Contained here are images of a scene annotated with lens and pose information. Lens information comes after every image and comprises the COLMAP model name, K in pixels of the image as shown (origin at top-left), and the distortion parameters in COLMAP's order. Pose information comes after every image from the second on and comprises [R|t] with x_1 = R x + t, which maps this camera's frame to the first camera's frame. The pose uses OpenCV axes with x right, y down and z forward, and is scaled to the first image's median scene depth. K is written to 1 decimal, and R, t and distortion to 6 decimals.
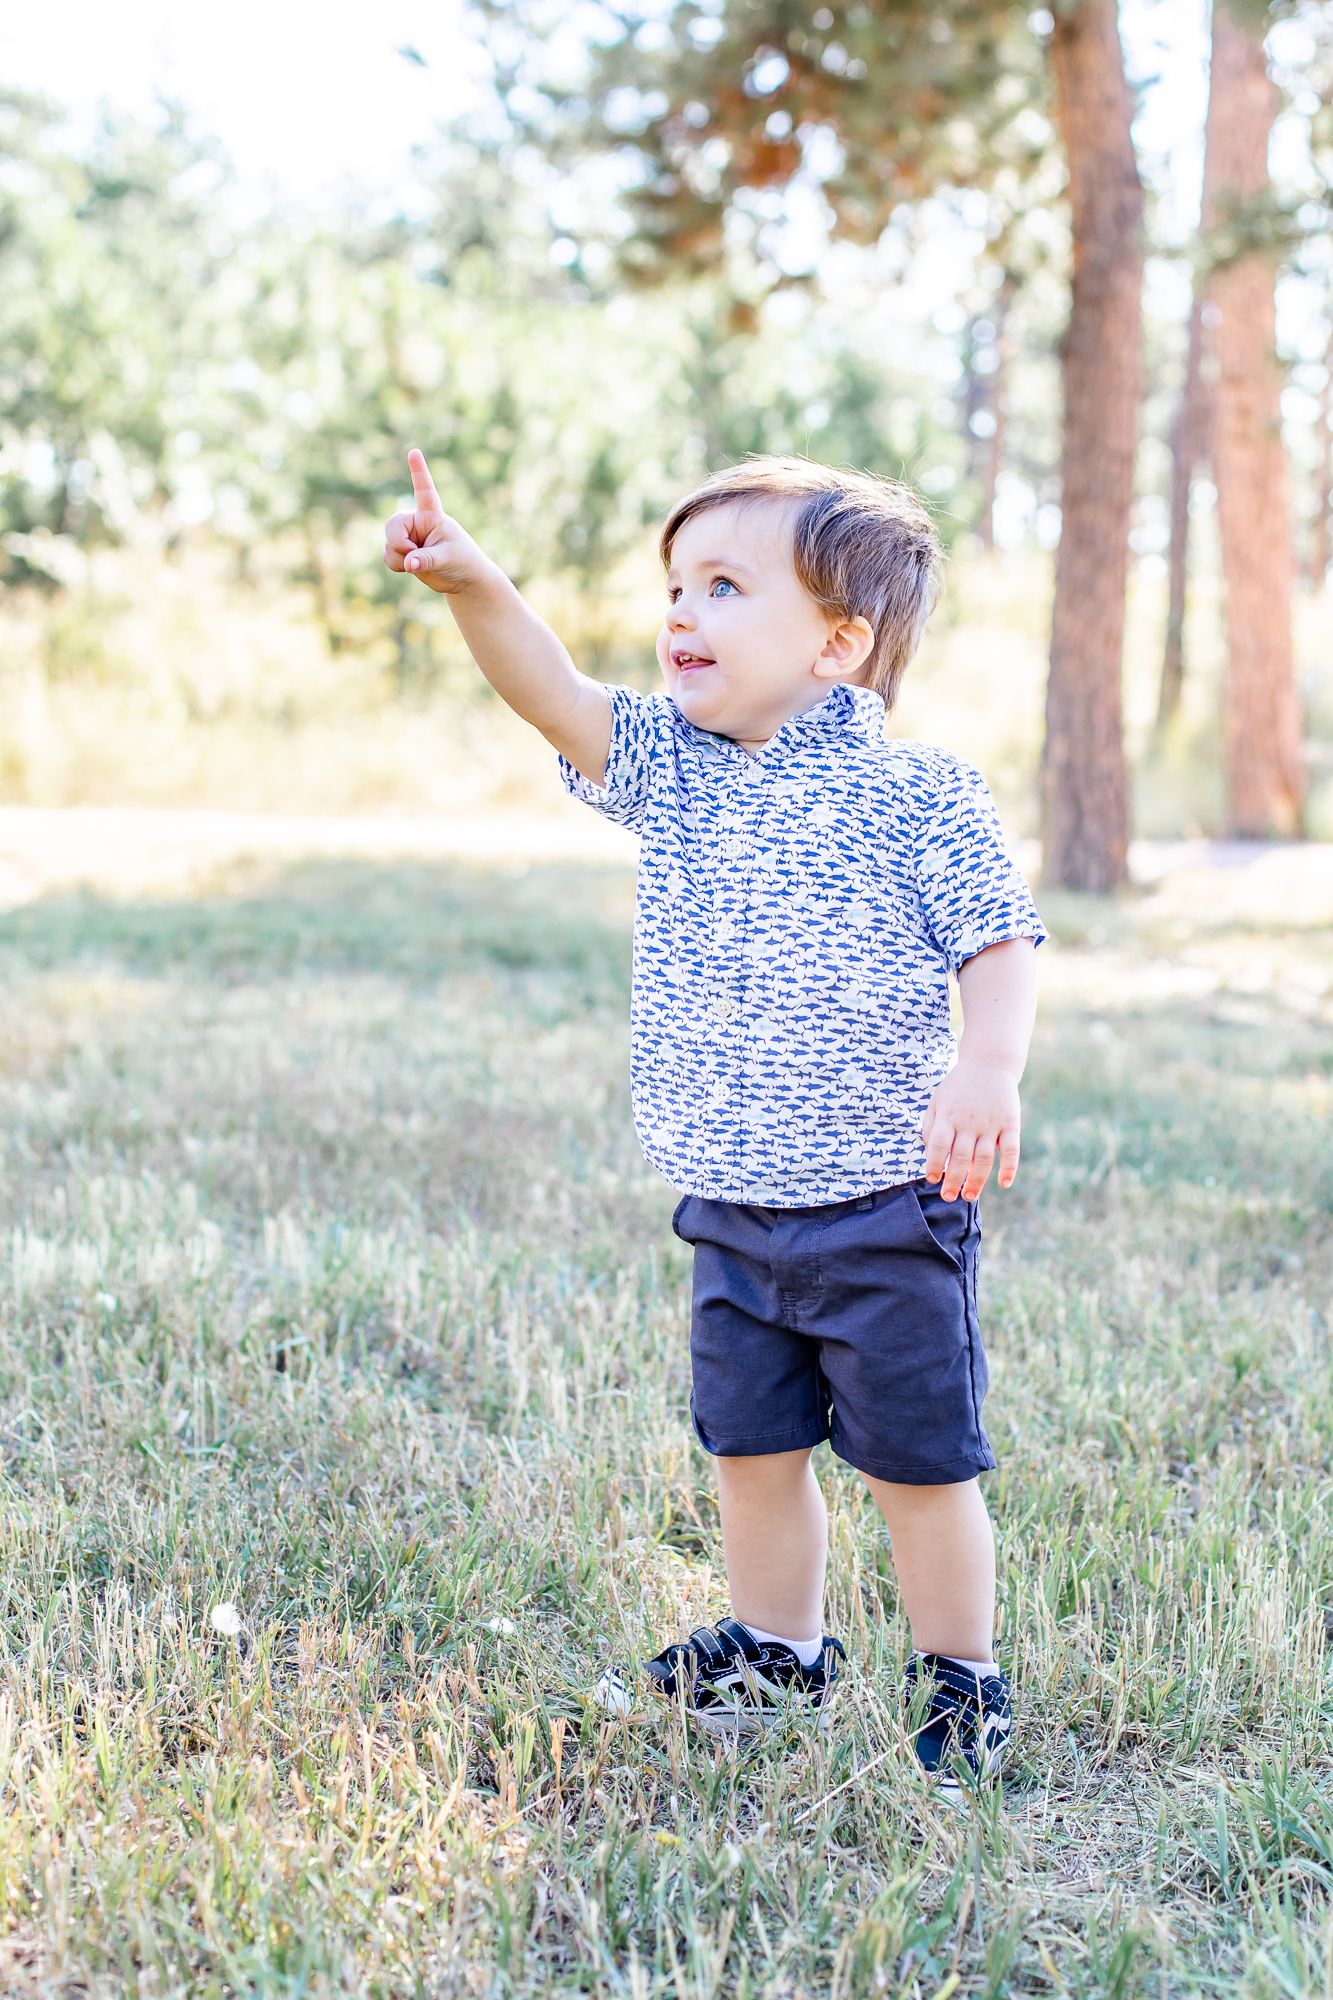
lens RADIAL K [[2924.3, 0, 807.0], [0, 2924.3, 1000.8], [0, 0, 1]] dist [0.025572, -0.101547]
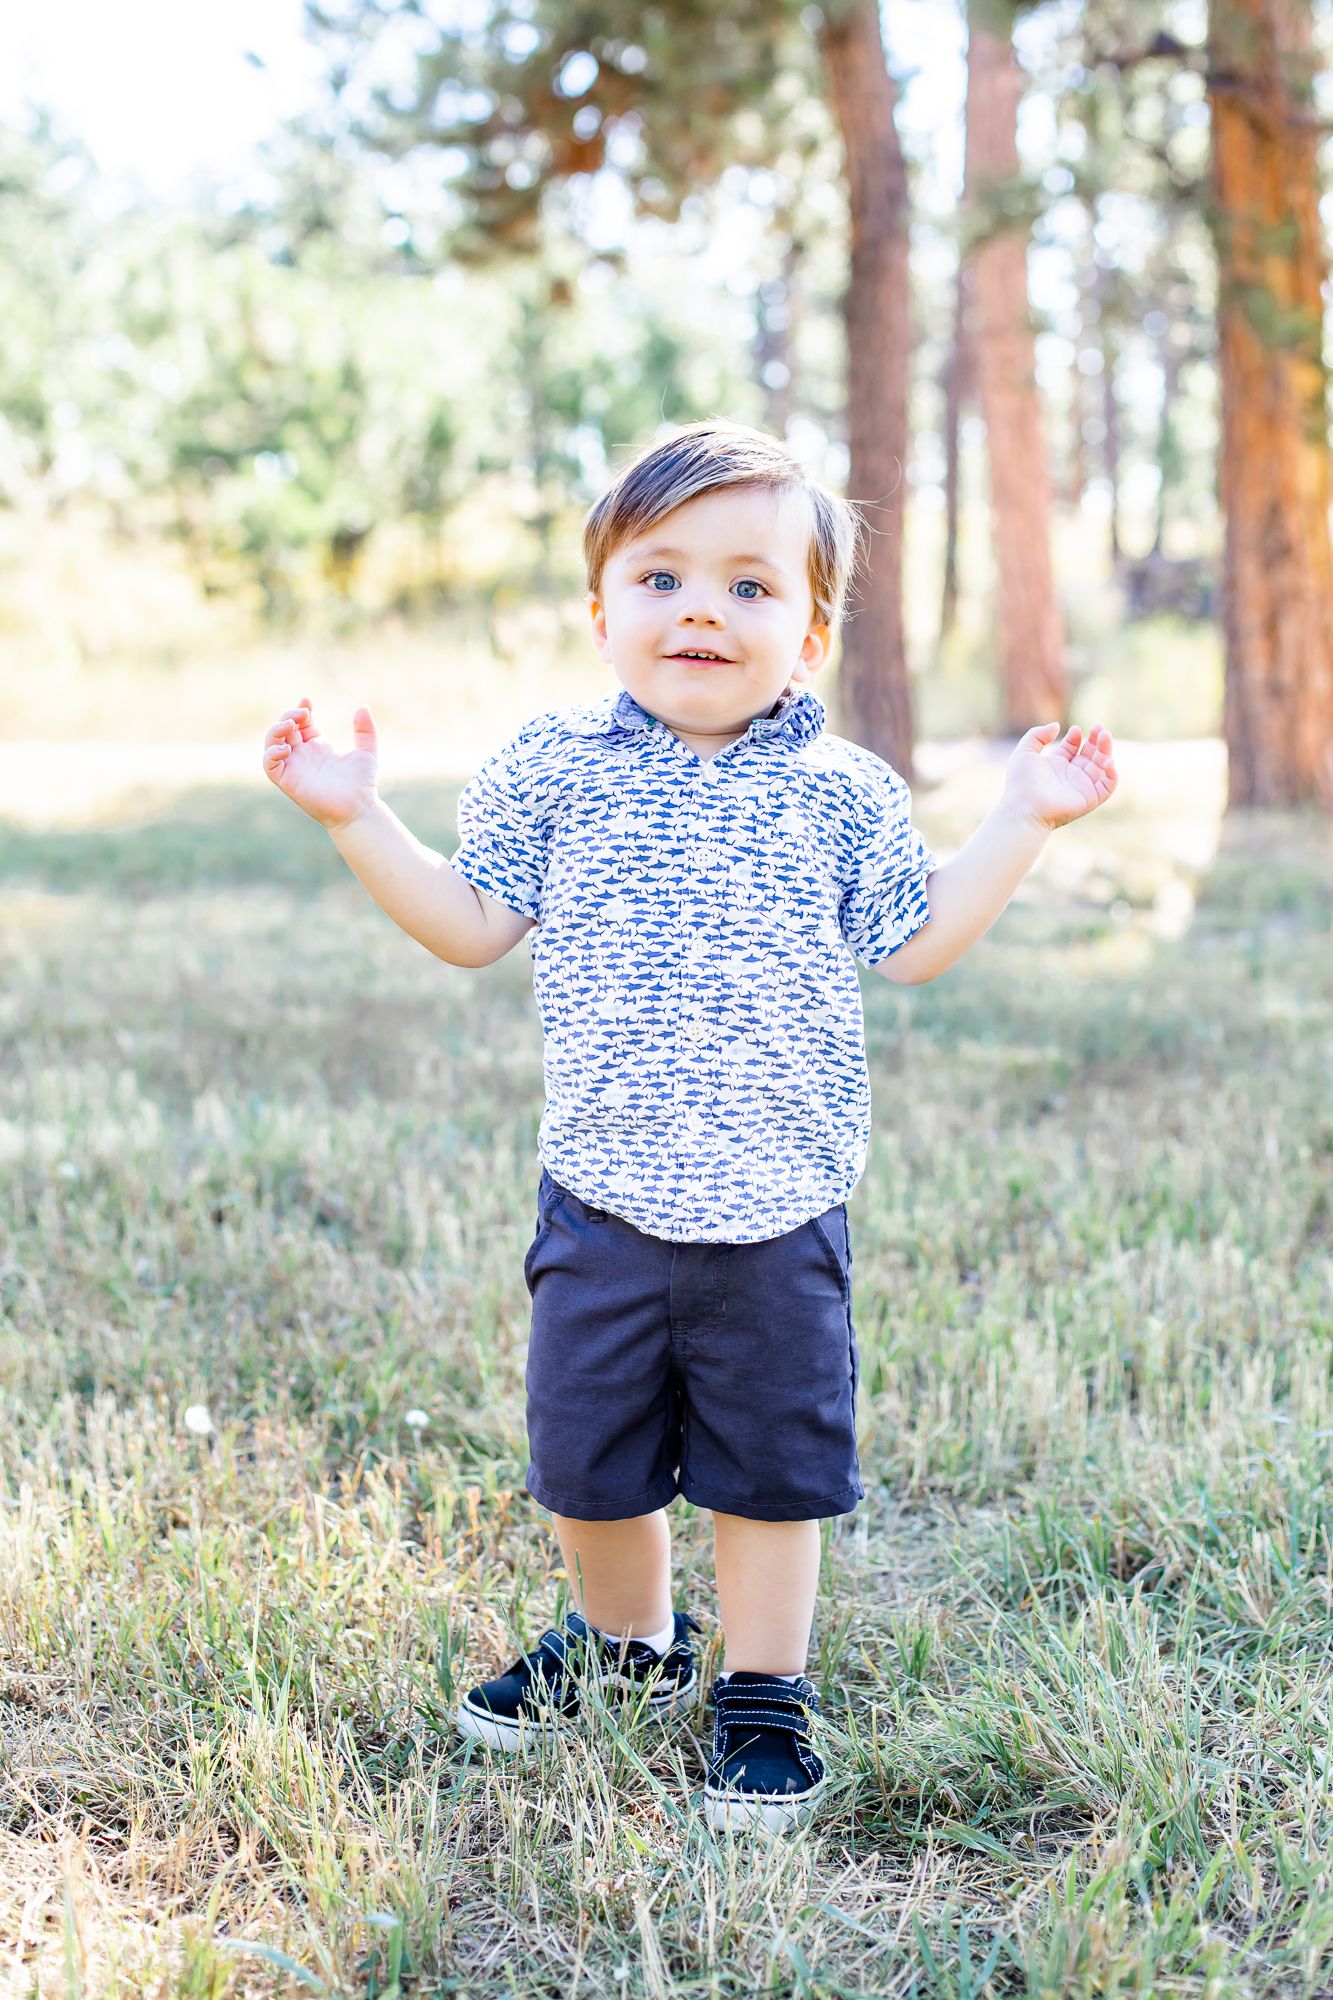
lens RADIAL K [[2924.3, 0, 807.0], [0, 2924.3, 1000.8], [0, 0, 1]] dist [0.025572, -0.101547]
pose [[0.997310, -0.035915, 0.063893, -0.009128], [0.033111, 0.998464, 0.044424, -0.007176], [-0.065390, -0.042189, 0.996967, -0.147221]]
